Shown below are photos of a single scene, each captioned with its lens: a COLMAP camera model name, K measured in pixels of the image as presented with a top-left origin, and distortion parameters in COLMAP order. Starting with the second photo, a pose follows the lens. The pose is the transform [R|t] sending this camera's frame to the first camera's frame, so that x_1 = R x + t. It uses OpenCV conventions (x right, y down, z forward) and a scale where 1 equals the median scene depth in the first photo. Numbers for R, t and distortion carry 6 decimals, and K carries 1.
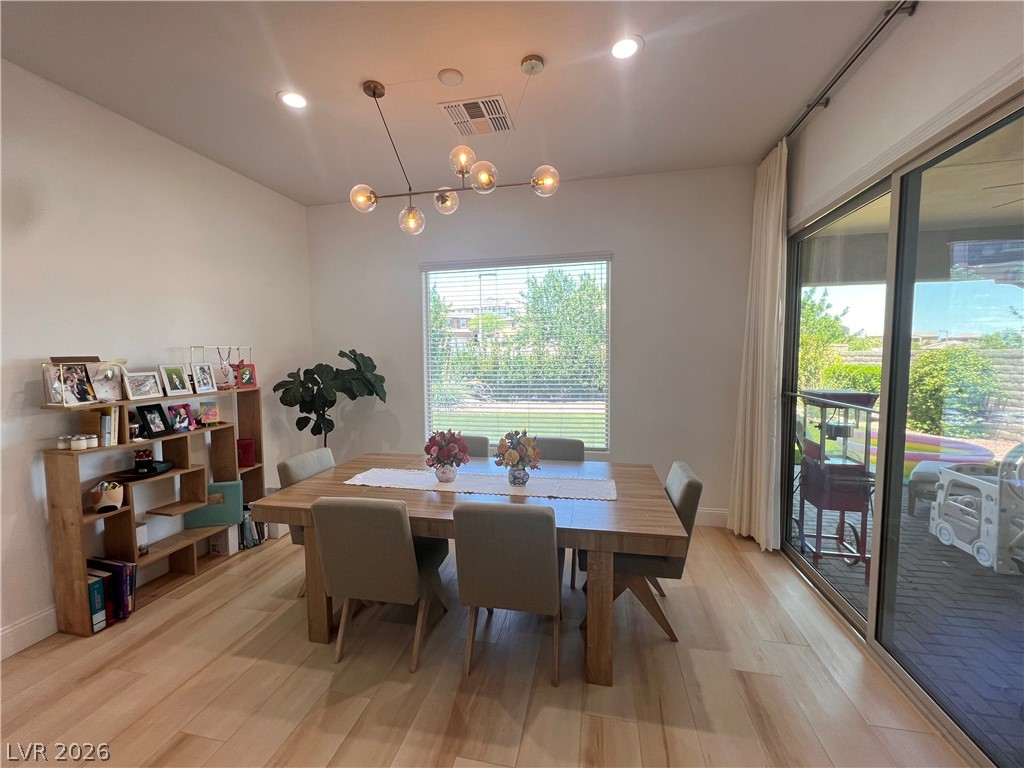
lens RADIAL K [[411.5, 0, 503.9], [0, 411.5, 382.6], [0, 0, 1]] dist [-0.001577, -0.000710]
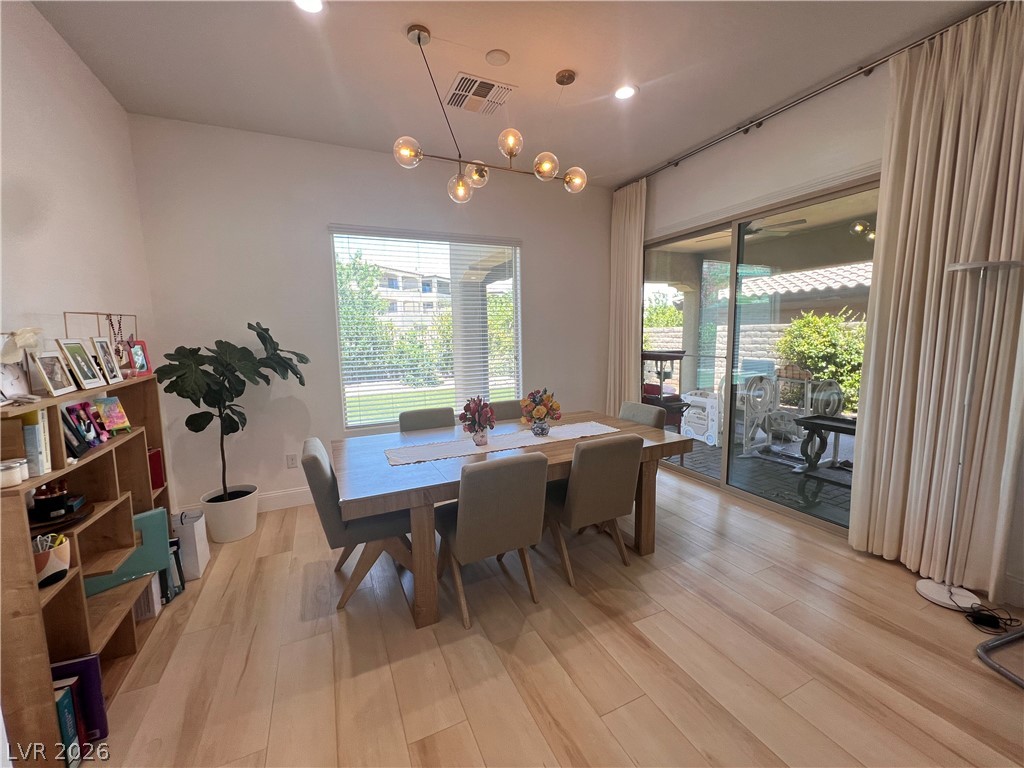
lens RADIAL K [[411.5, 0, 508.0], [0, 411.5, 382.3], [0, 0, 1]] dist [-0.001577, -0.000710]
pose [[0.799571, -0.079120, 0.595338, -0.682493], [0.054245, 0.996747, 0.059613, 0.019713], [-0.598117, -0.015370, 0.801261, 0.110676]]
